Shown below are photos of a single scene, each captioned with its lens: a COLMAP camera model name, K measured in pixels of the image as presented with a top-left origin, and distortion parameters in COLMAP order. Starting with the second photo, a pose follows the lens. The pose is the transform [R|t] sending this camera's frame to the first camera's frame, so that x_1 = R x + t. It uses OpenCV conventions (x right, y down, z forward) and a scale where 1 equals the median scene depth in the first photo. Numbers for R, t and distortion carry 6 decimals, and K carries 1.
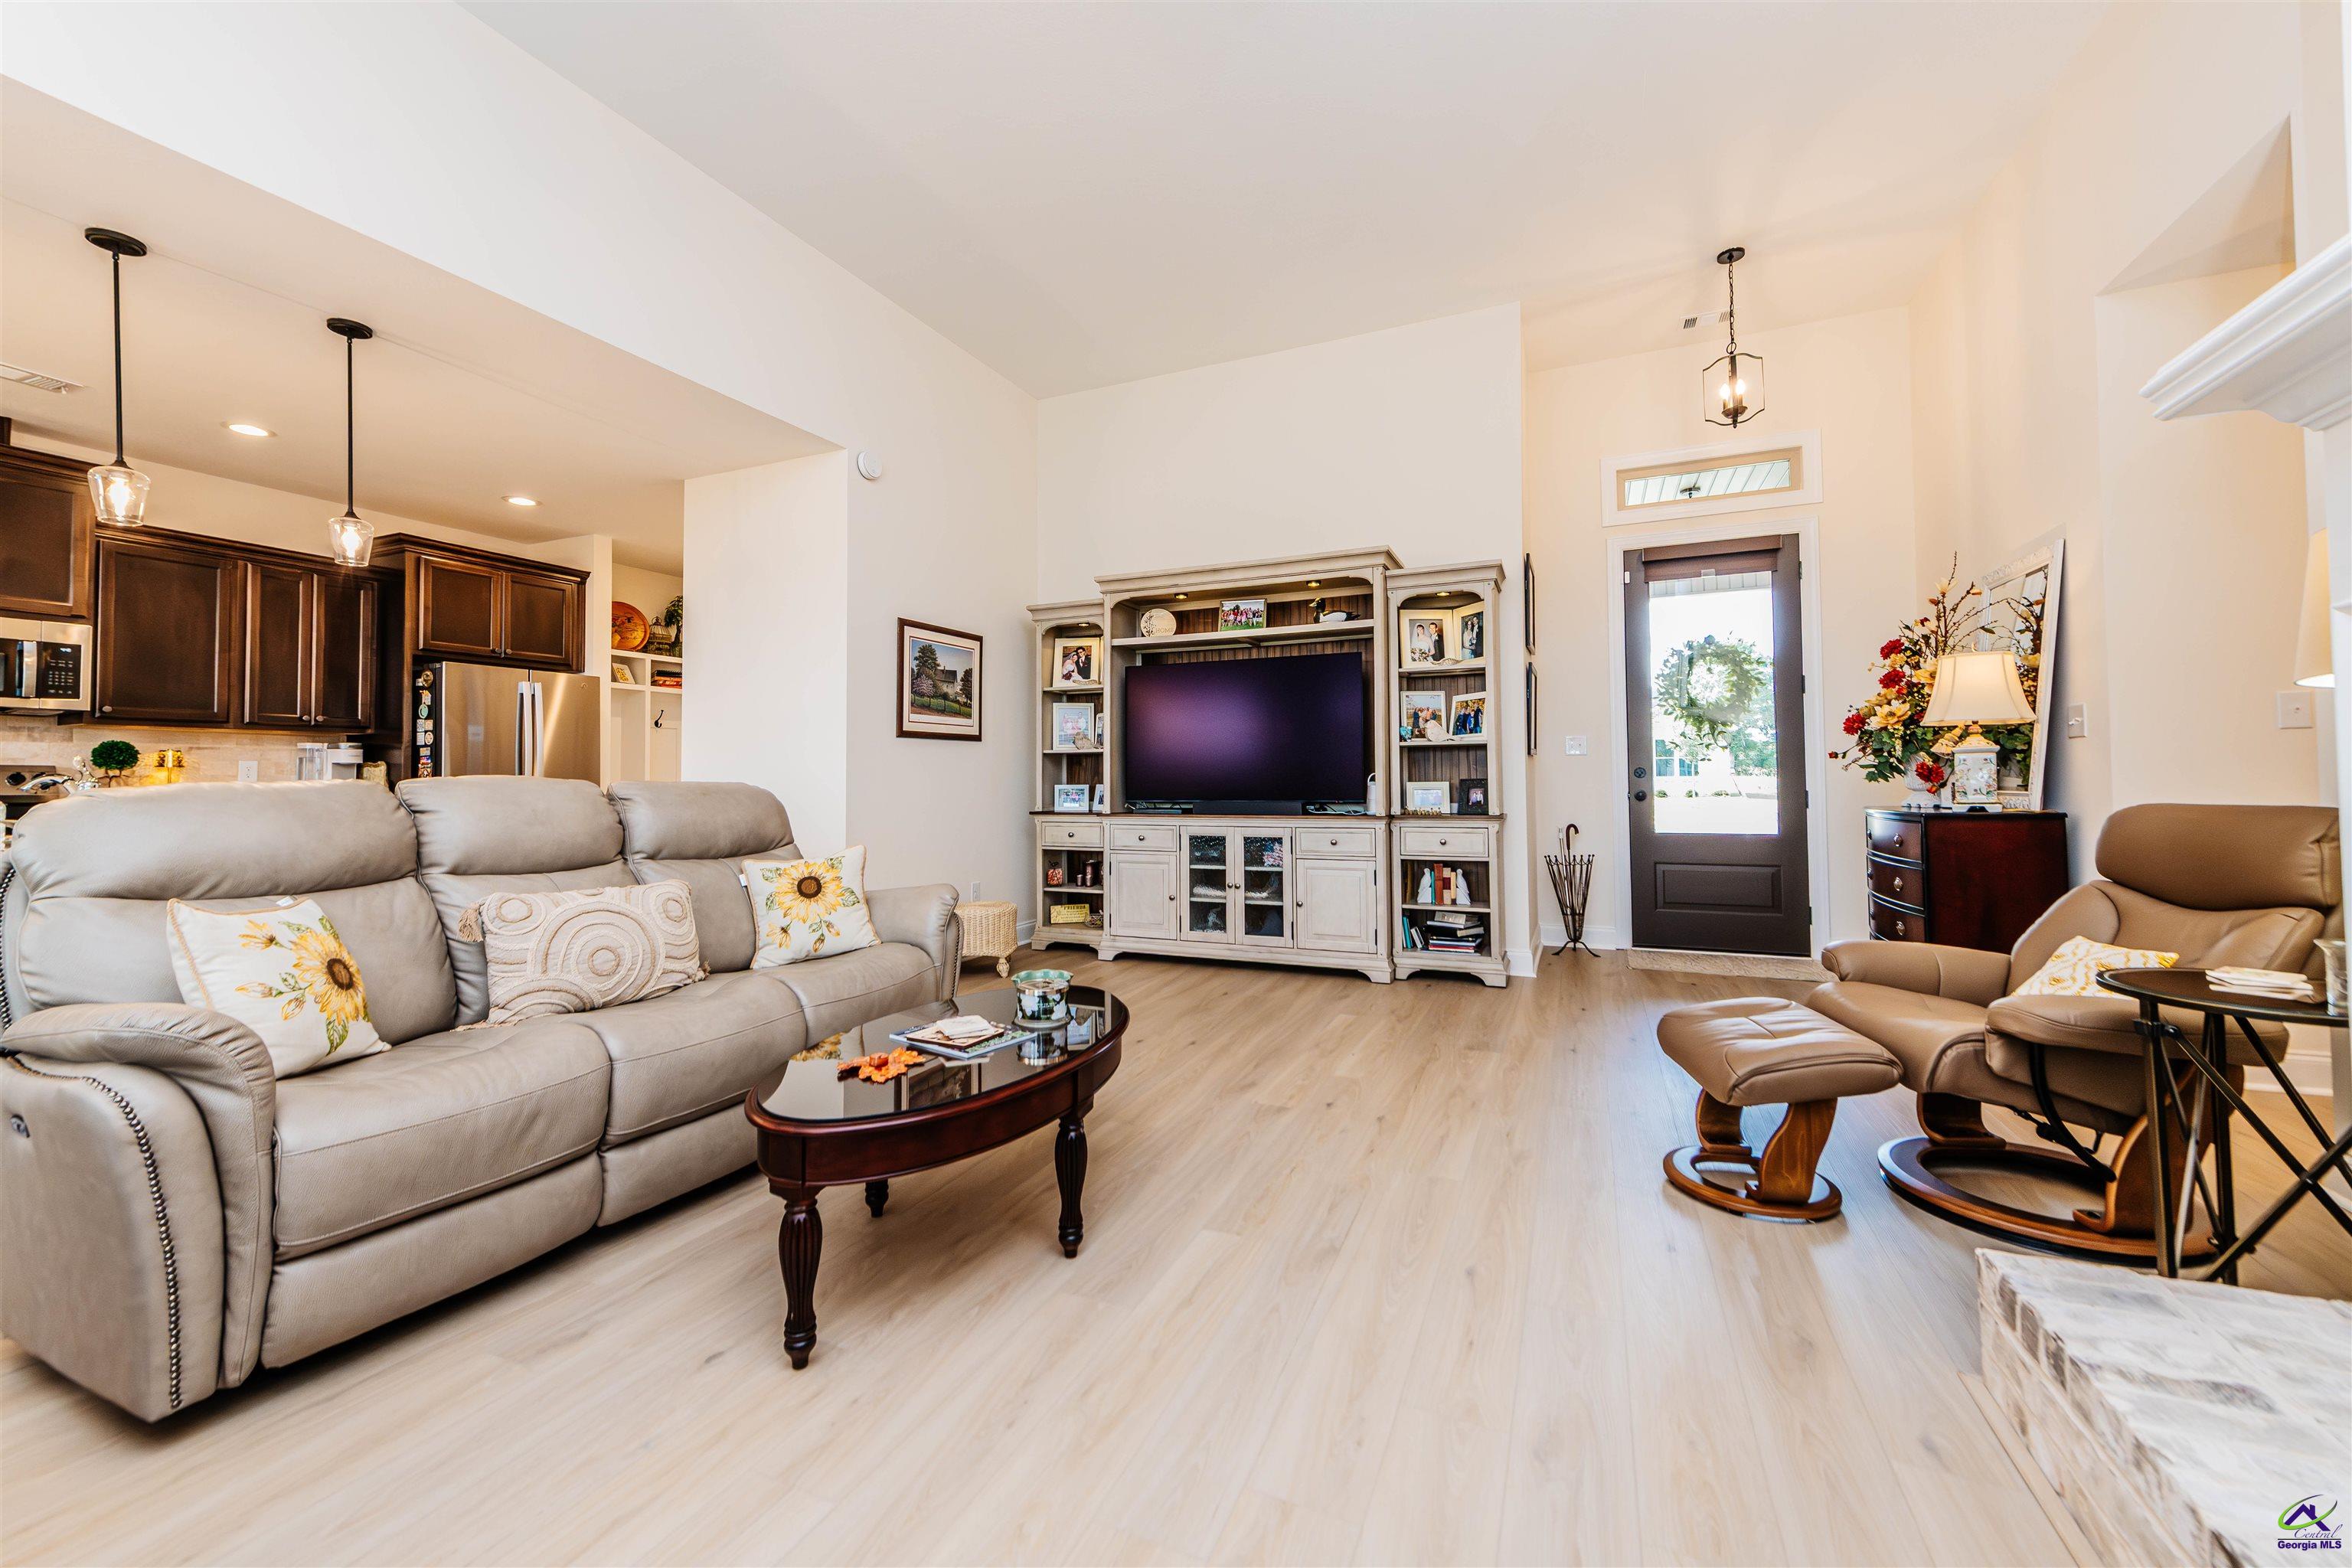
lens RADIAL K [[955.1, 0, 1176.7], [0, 955.1, 752.9], [0, 0, 1]] dist [0.018804, -0.006429]
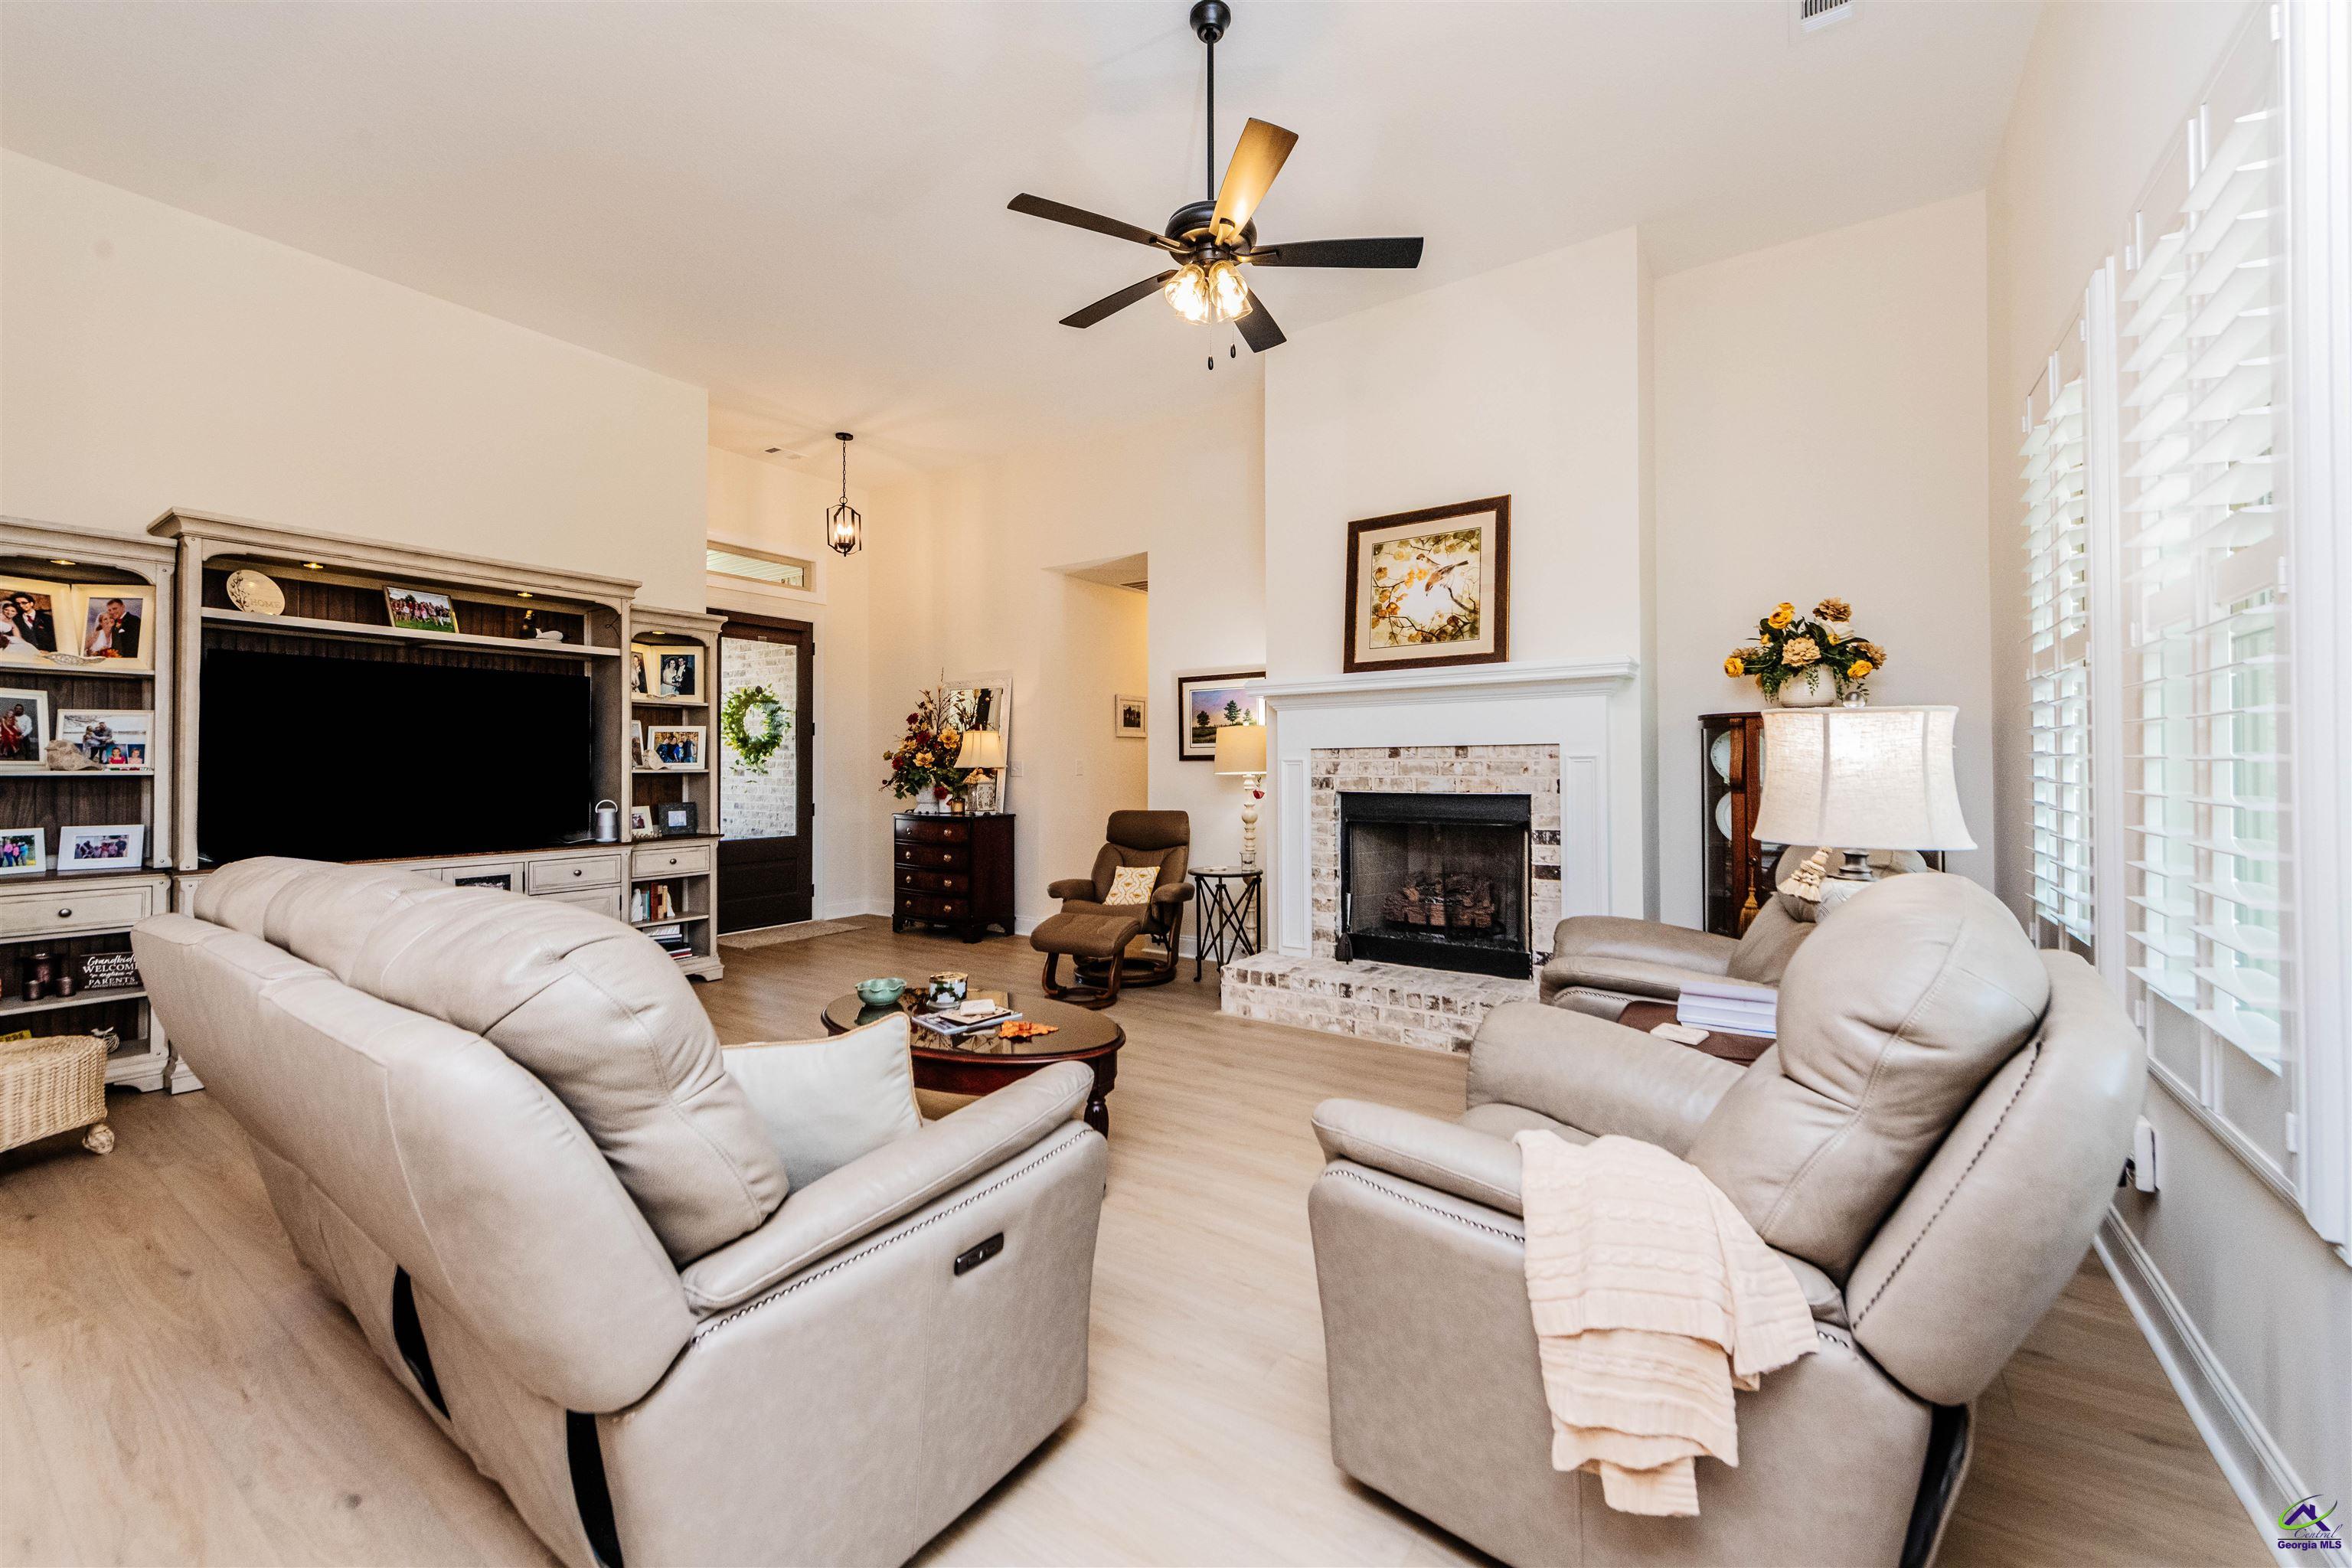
lens RADIAL K [[955.1, 0, 1176.7], [0, 955.1, 752.9], [0, 0, 1]] dist [0.018804, -0.006429]
pose [[0.150199, 0.018004, 0.988492, -0.667259], [-0.033366, 0.999357, -0.013132, -0.033541], [-0.988093, -0.031009, 0.150703, 0.239306]]
